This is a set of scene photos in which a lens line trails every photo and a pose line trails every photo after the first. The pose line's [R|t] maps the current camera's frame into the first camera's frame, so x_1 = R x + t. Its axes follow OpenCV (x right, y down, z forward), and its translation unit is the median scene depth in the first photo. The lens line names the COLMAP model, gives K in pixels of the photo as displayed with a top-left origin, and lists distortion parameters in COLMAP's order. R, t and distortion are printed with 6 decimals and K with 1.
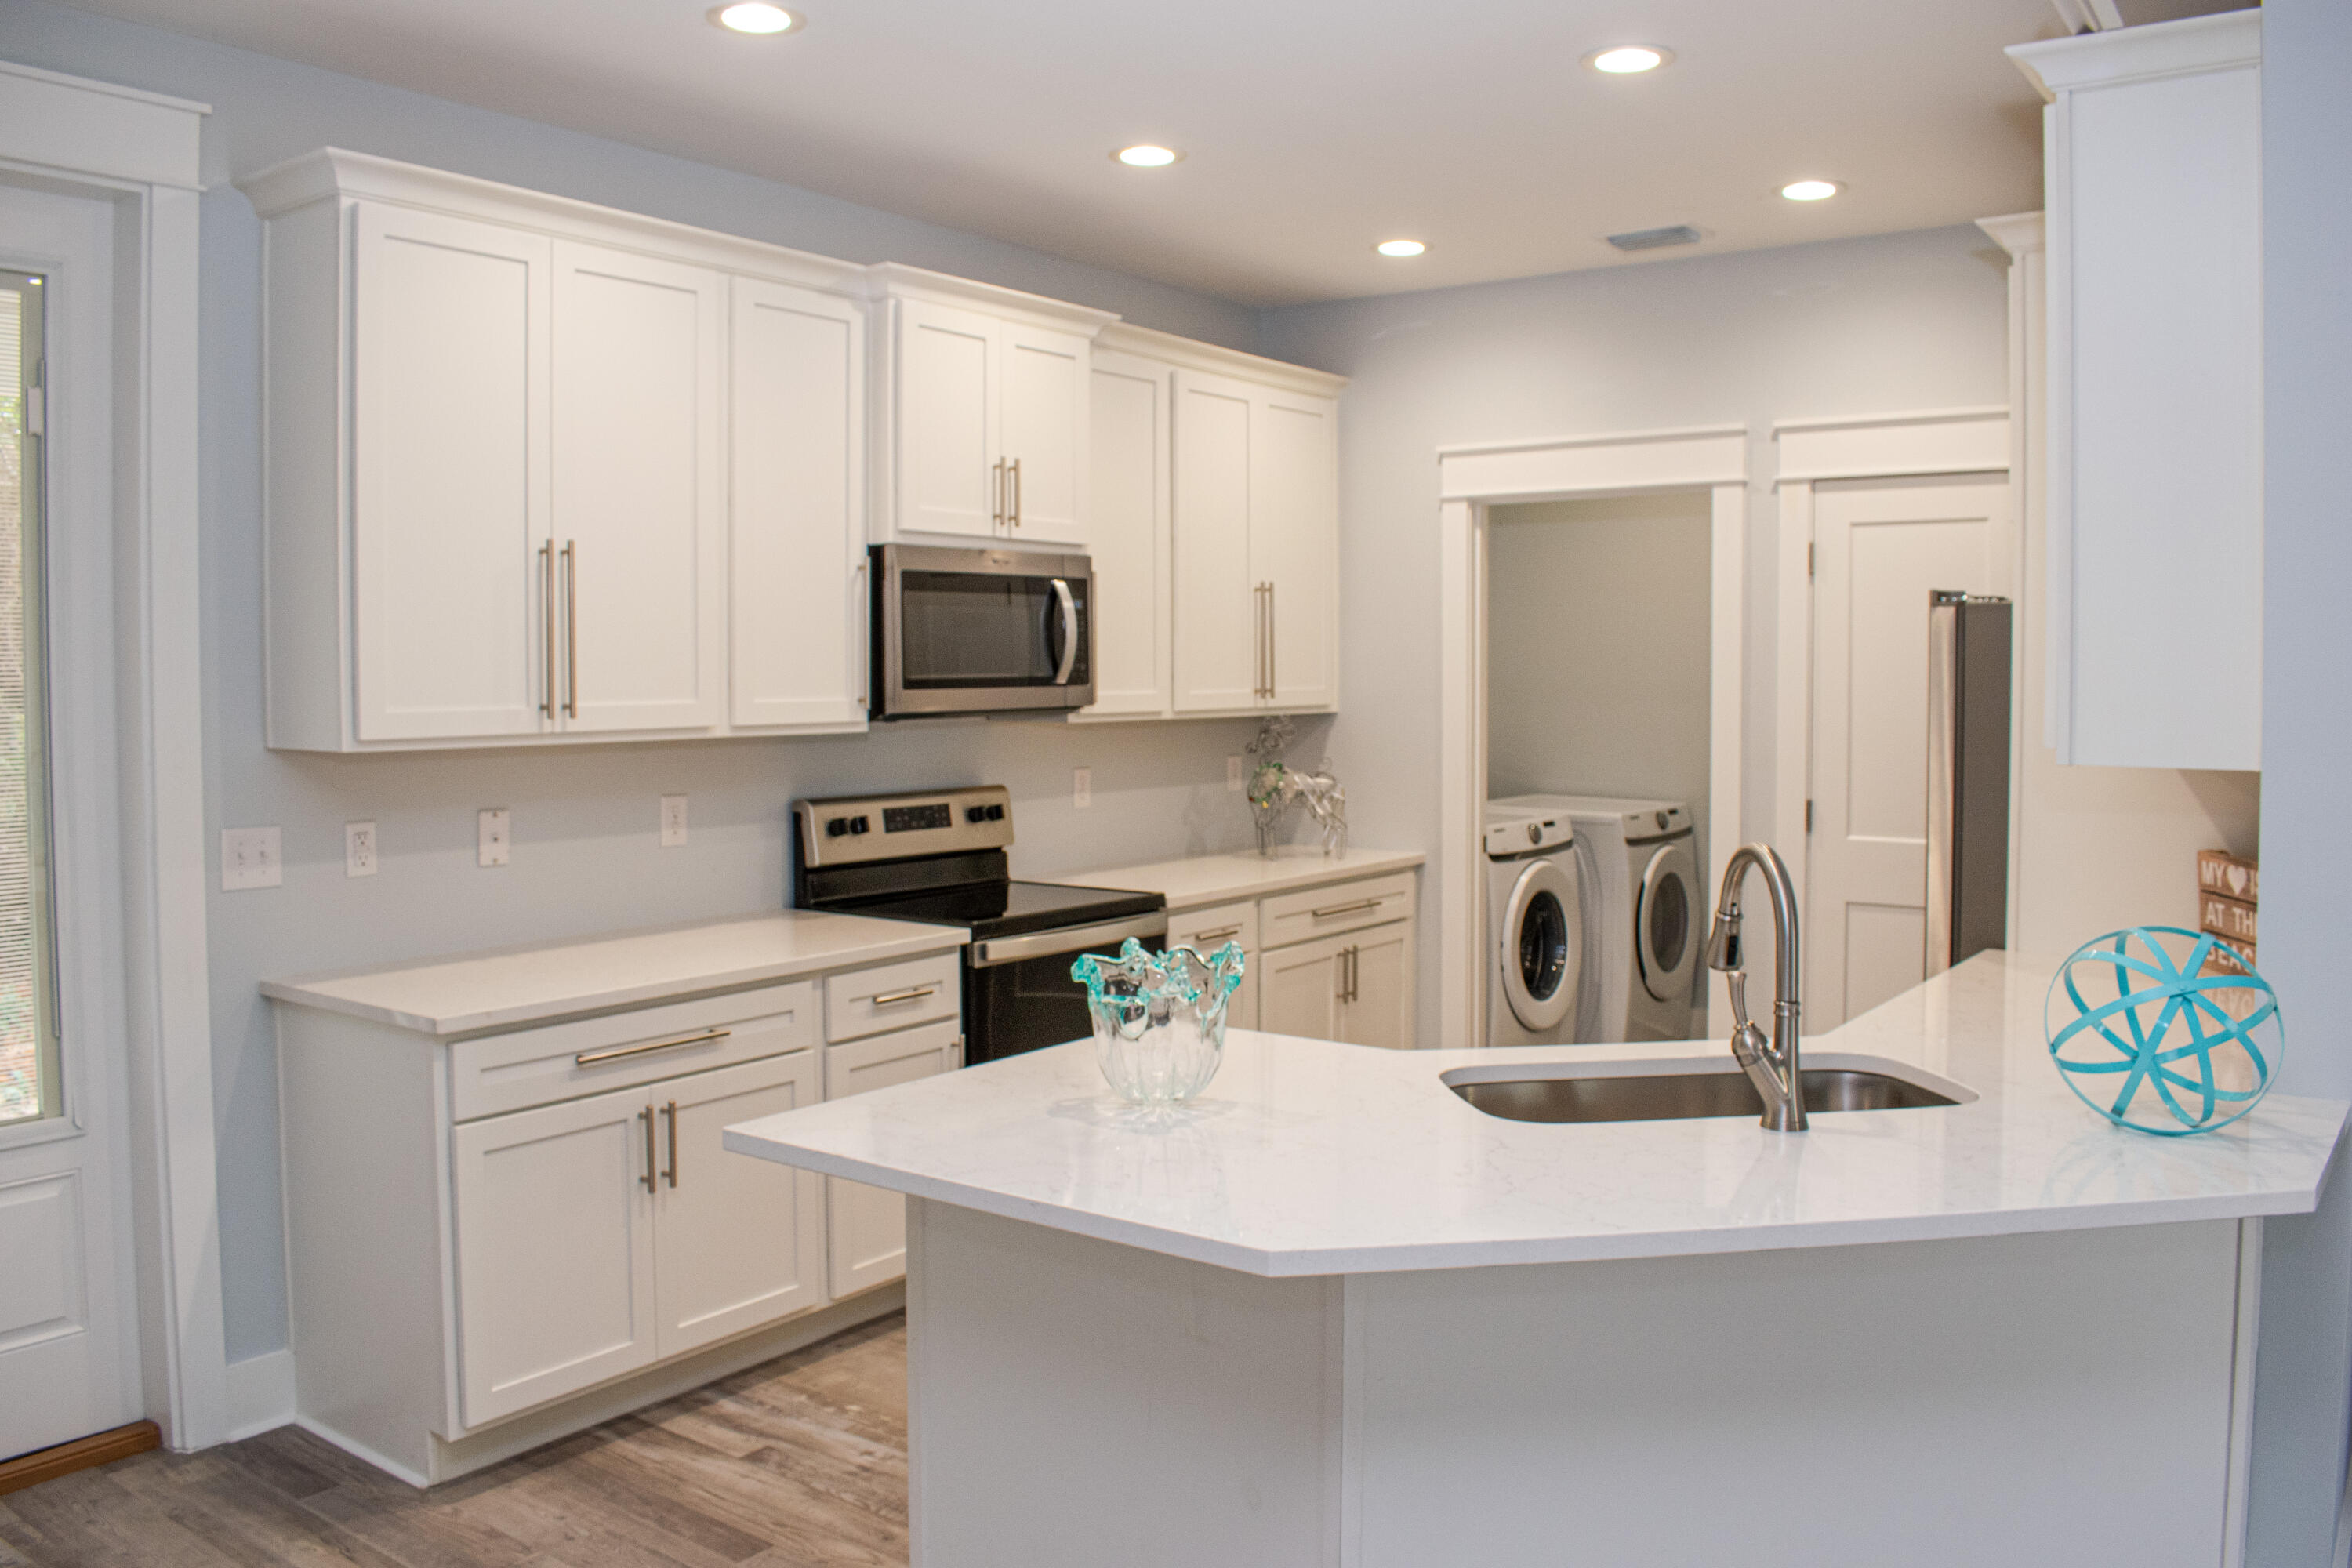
lens RADIAL K [[1903.5, 0, 1194.7], [0, 1903.5, 711.5], [0, 0, 1]] dist [-0.091444, 0.018972]
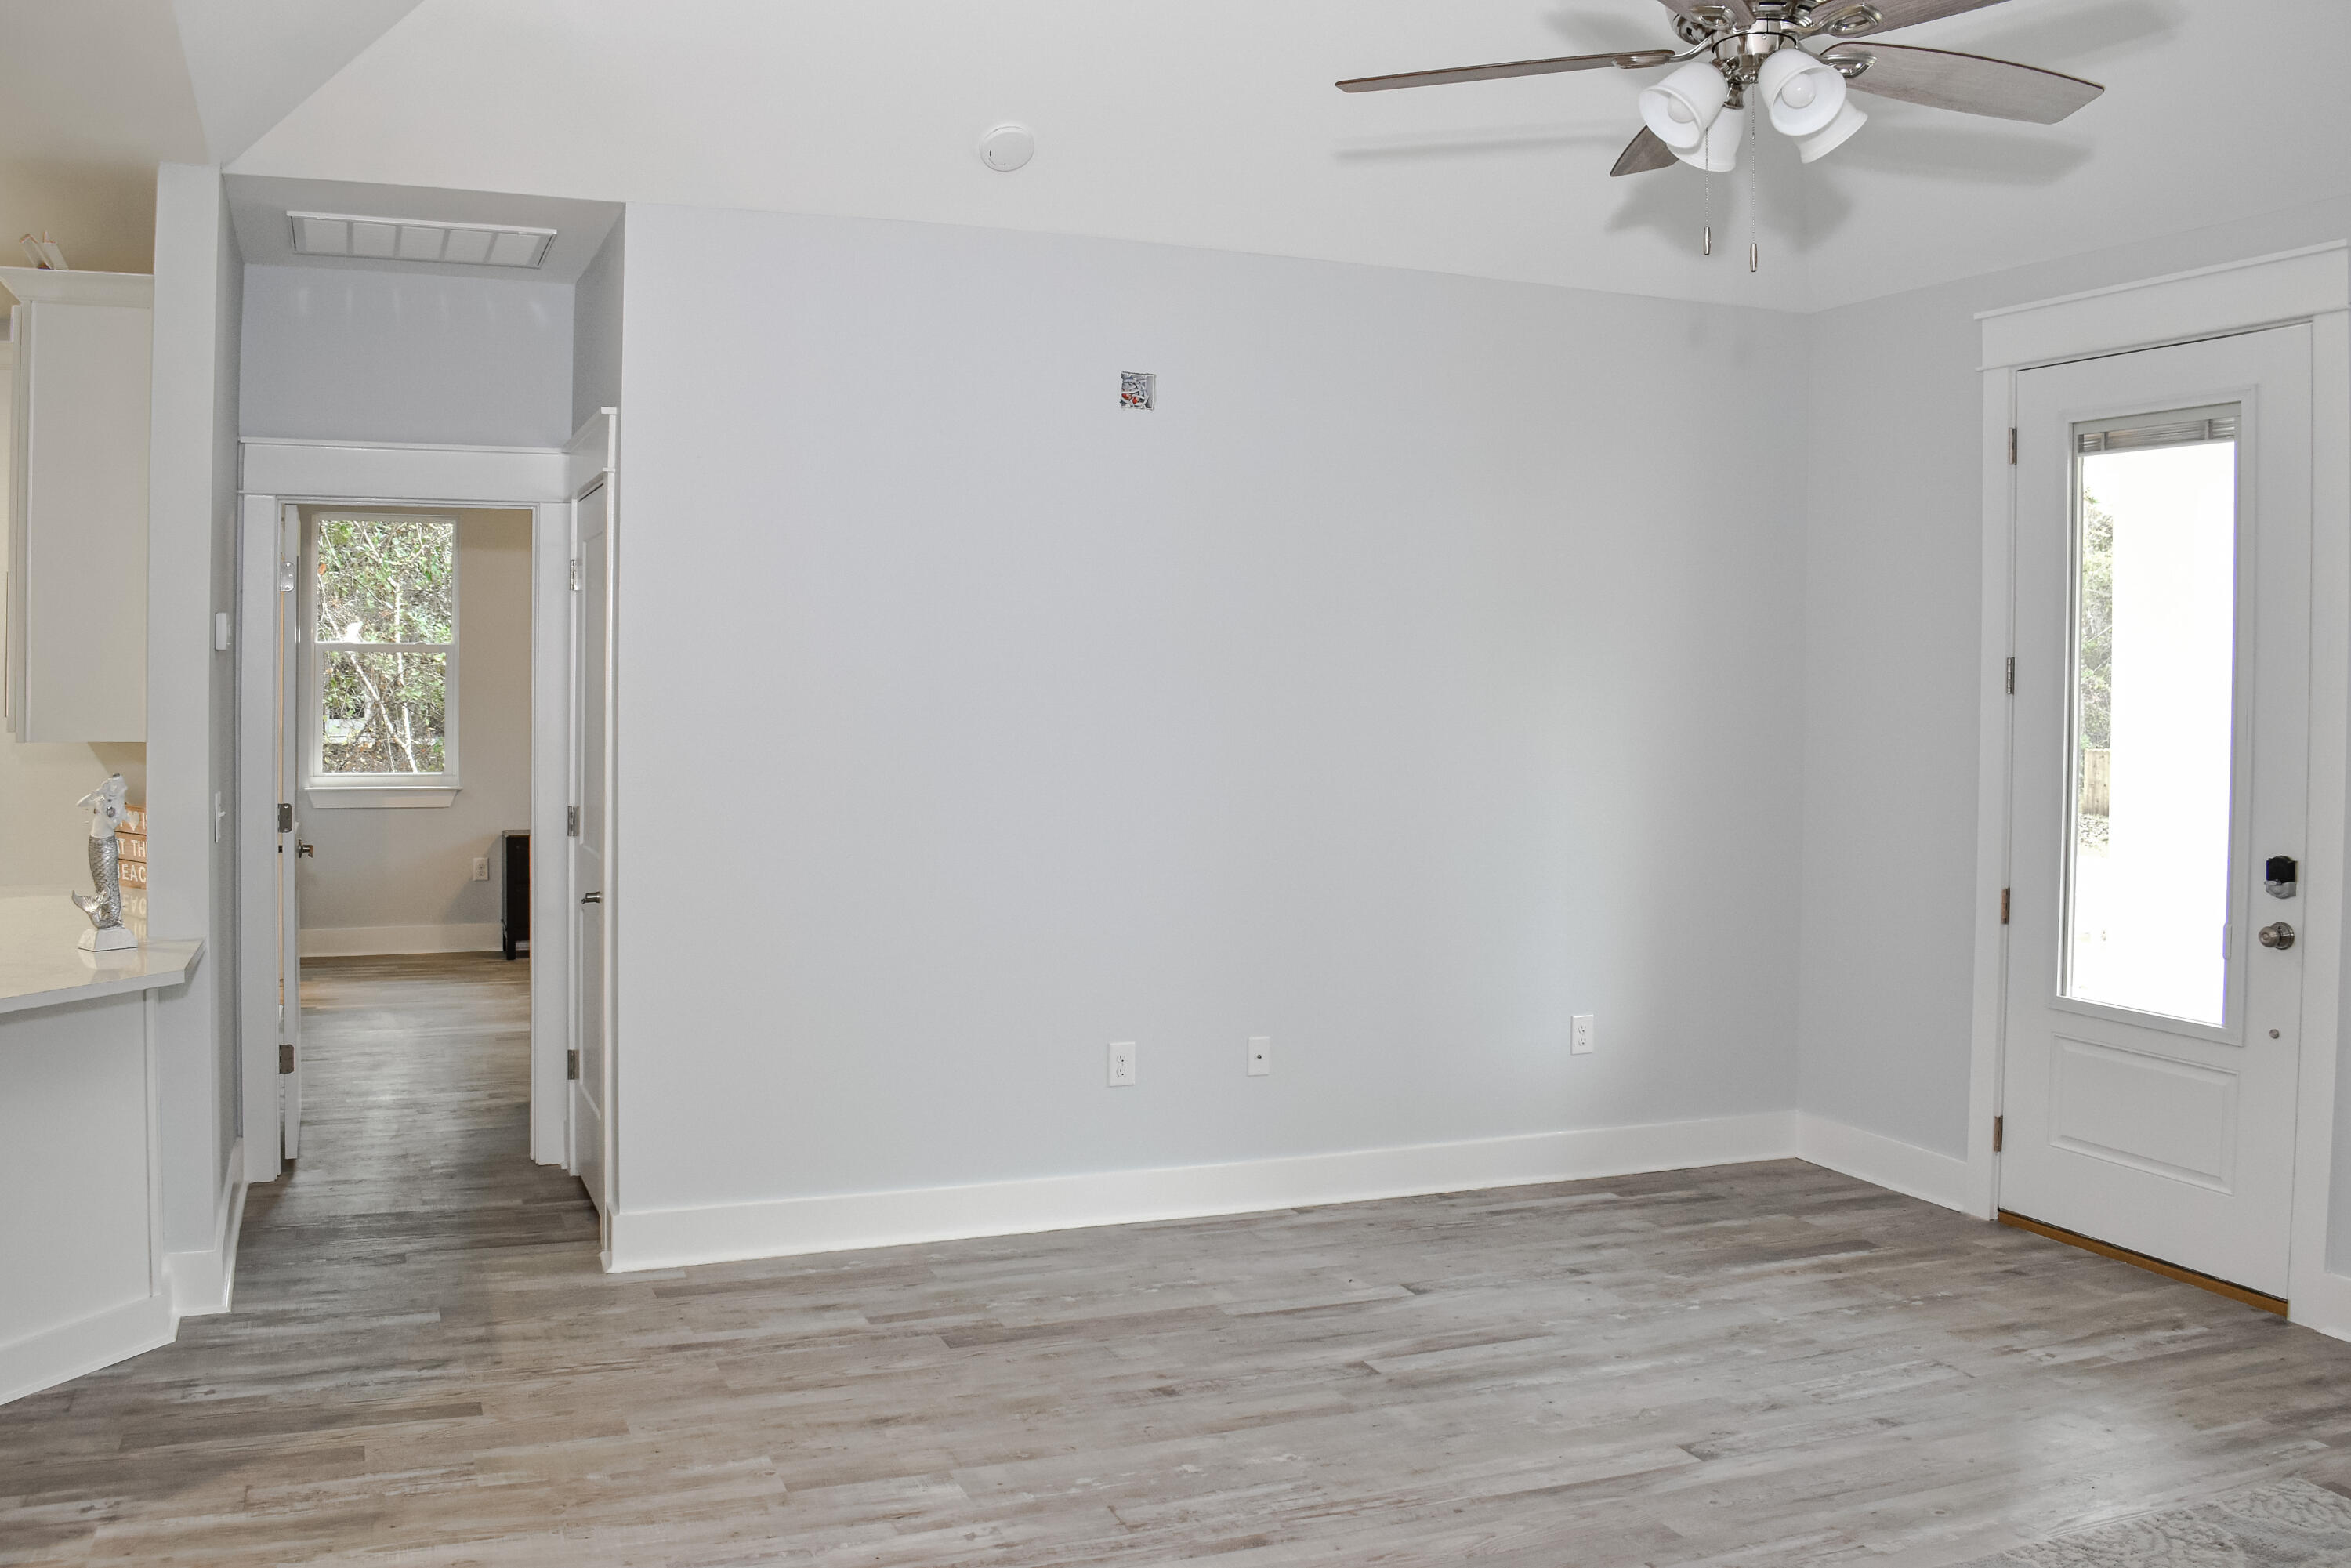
lens RADIAL K [[1902.6, 0, 1029.5], [0, 1902.6, 674.5], [0, 0, 1]] dist [-0.091444, 0.018972]
pose [[0.566556, -0.000514, 0.824023, -0.196042], [0.018909, 0.999745, -0.012377, 0.005056], [-0.823807, 0.022593, 0.566421, -0.331764]]
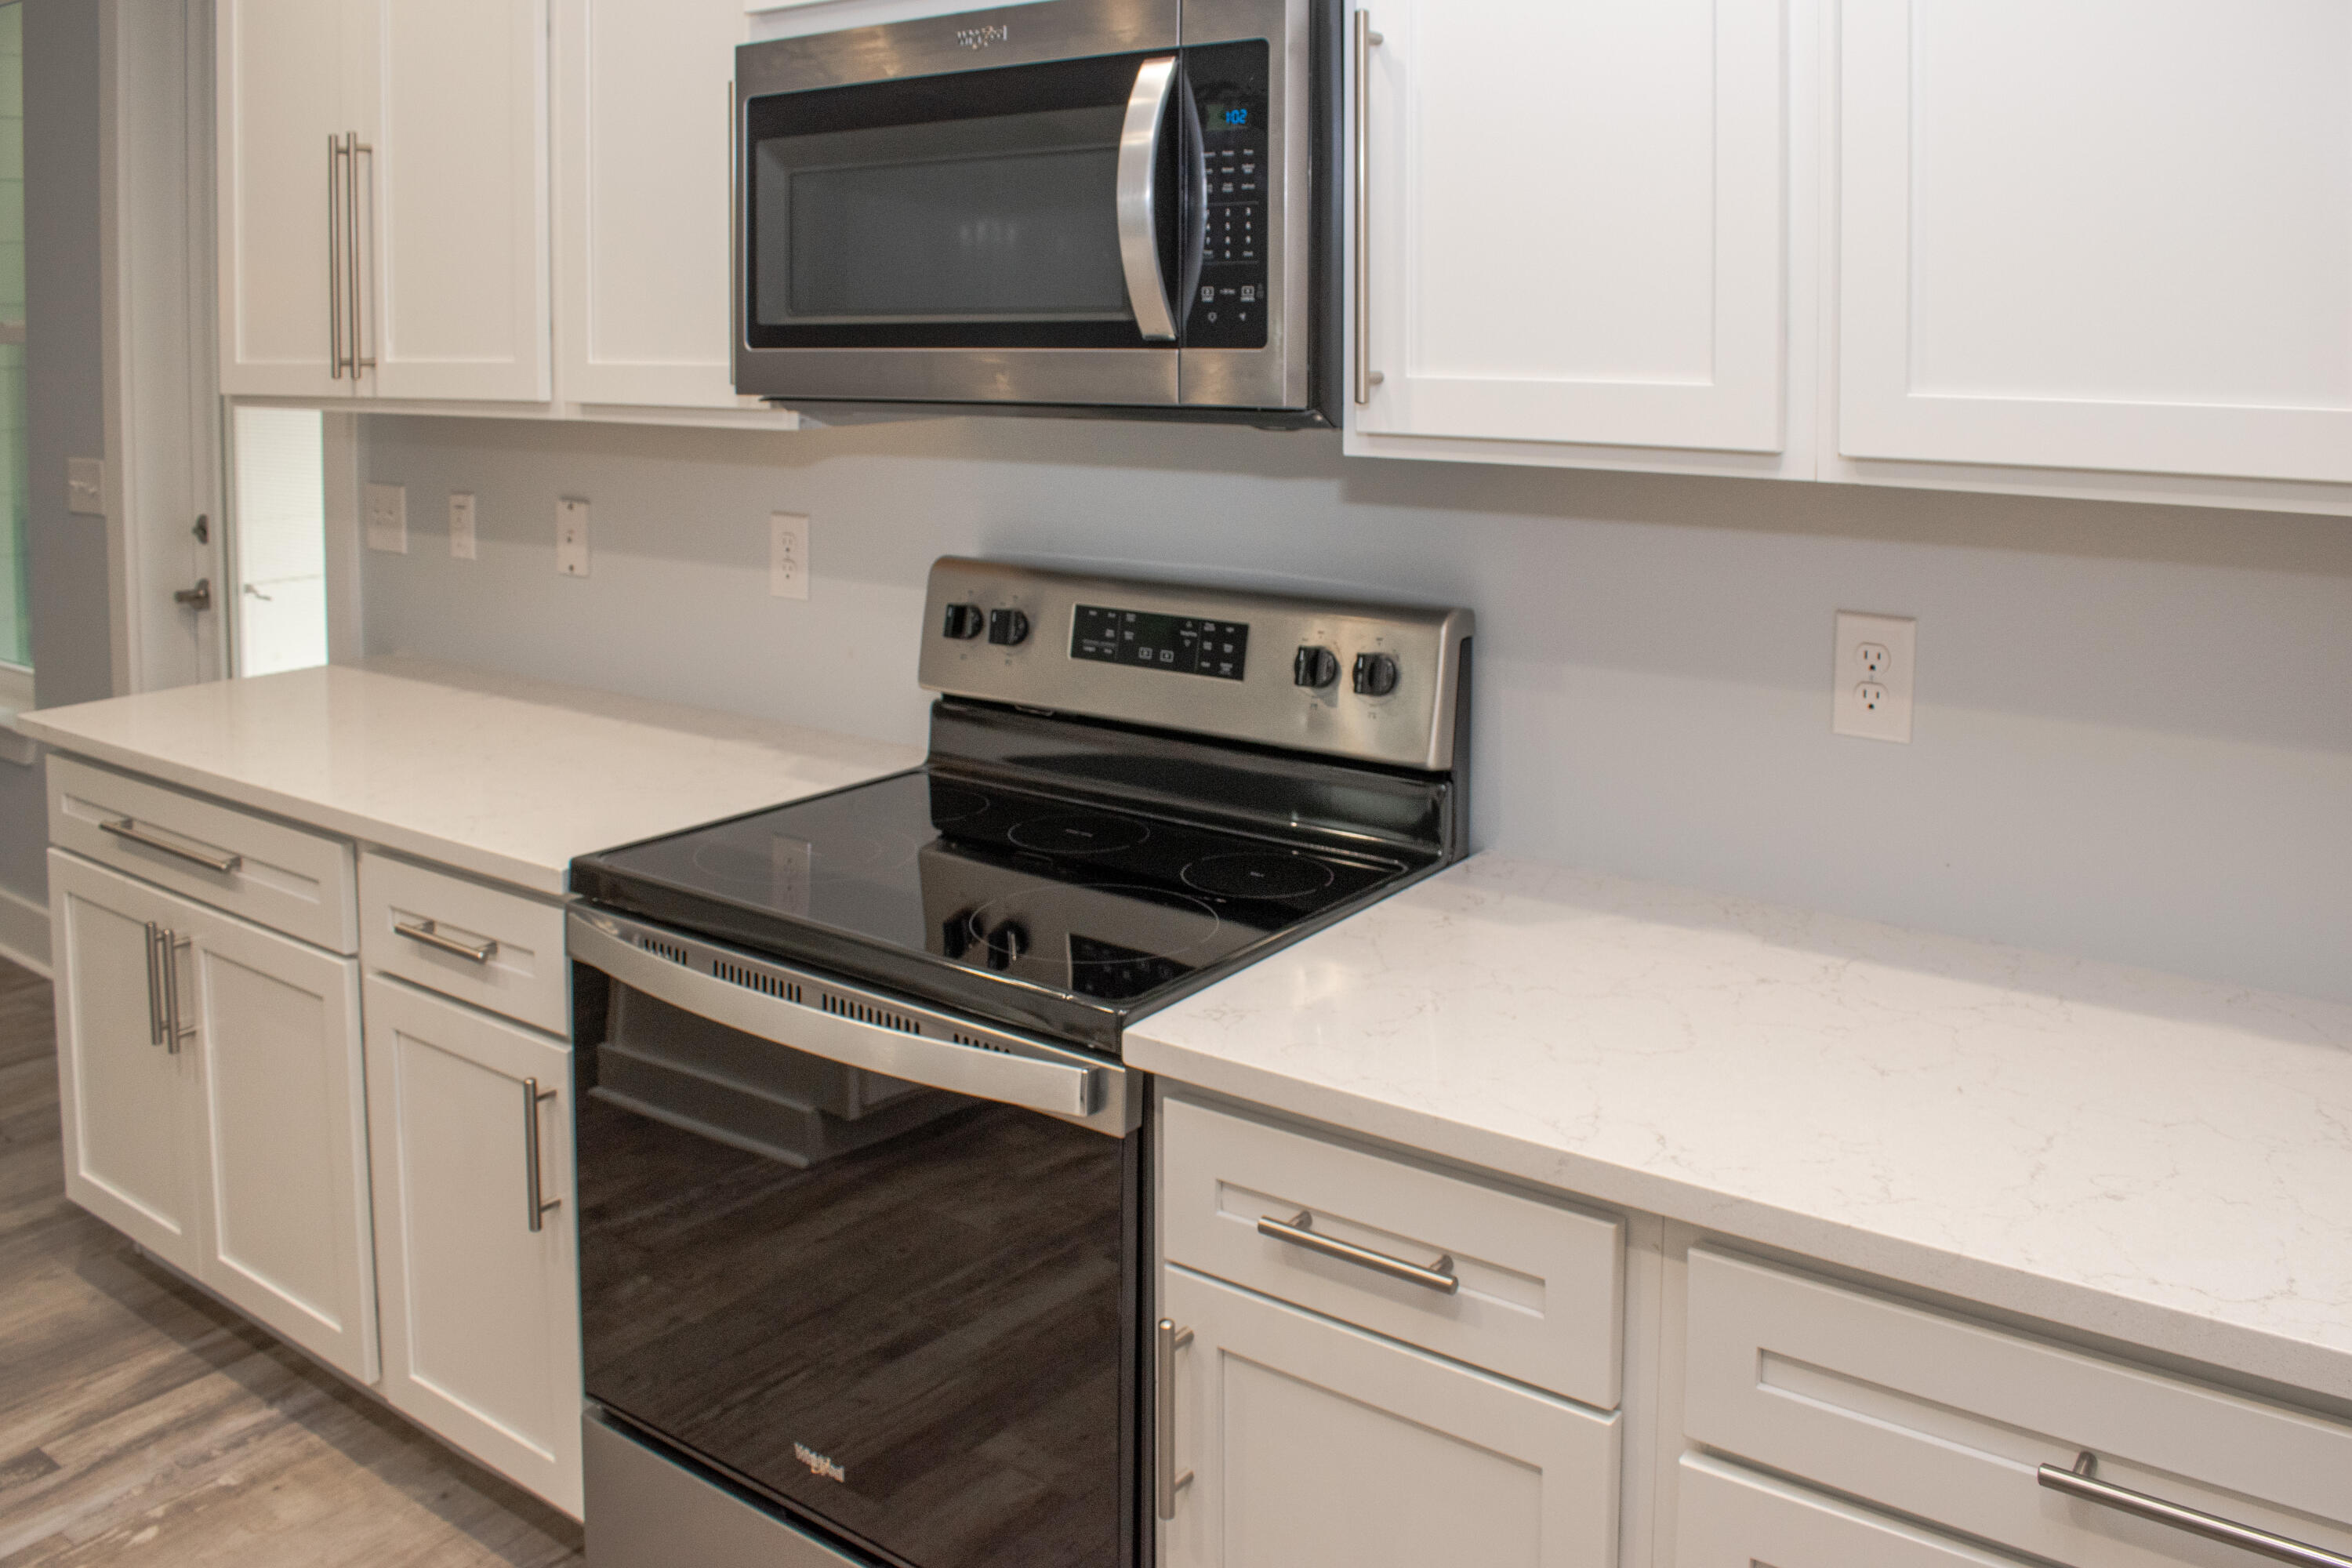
lens RADIAL K [[1903.5, 0, 1195.9], [0, 1903.5, 436.0], [0, 0, 1]] dist [-0.091444, 0.018972]
pose [[0.009020, 0.061010, -0.998096, 0.314183], [-0.023500, 0.997874, 0.060784, -0.019135], [0.999683, 0.022907, 0.010435, 1.109659]]
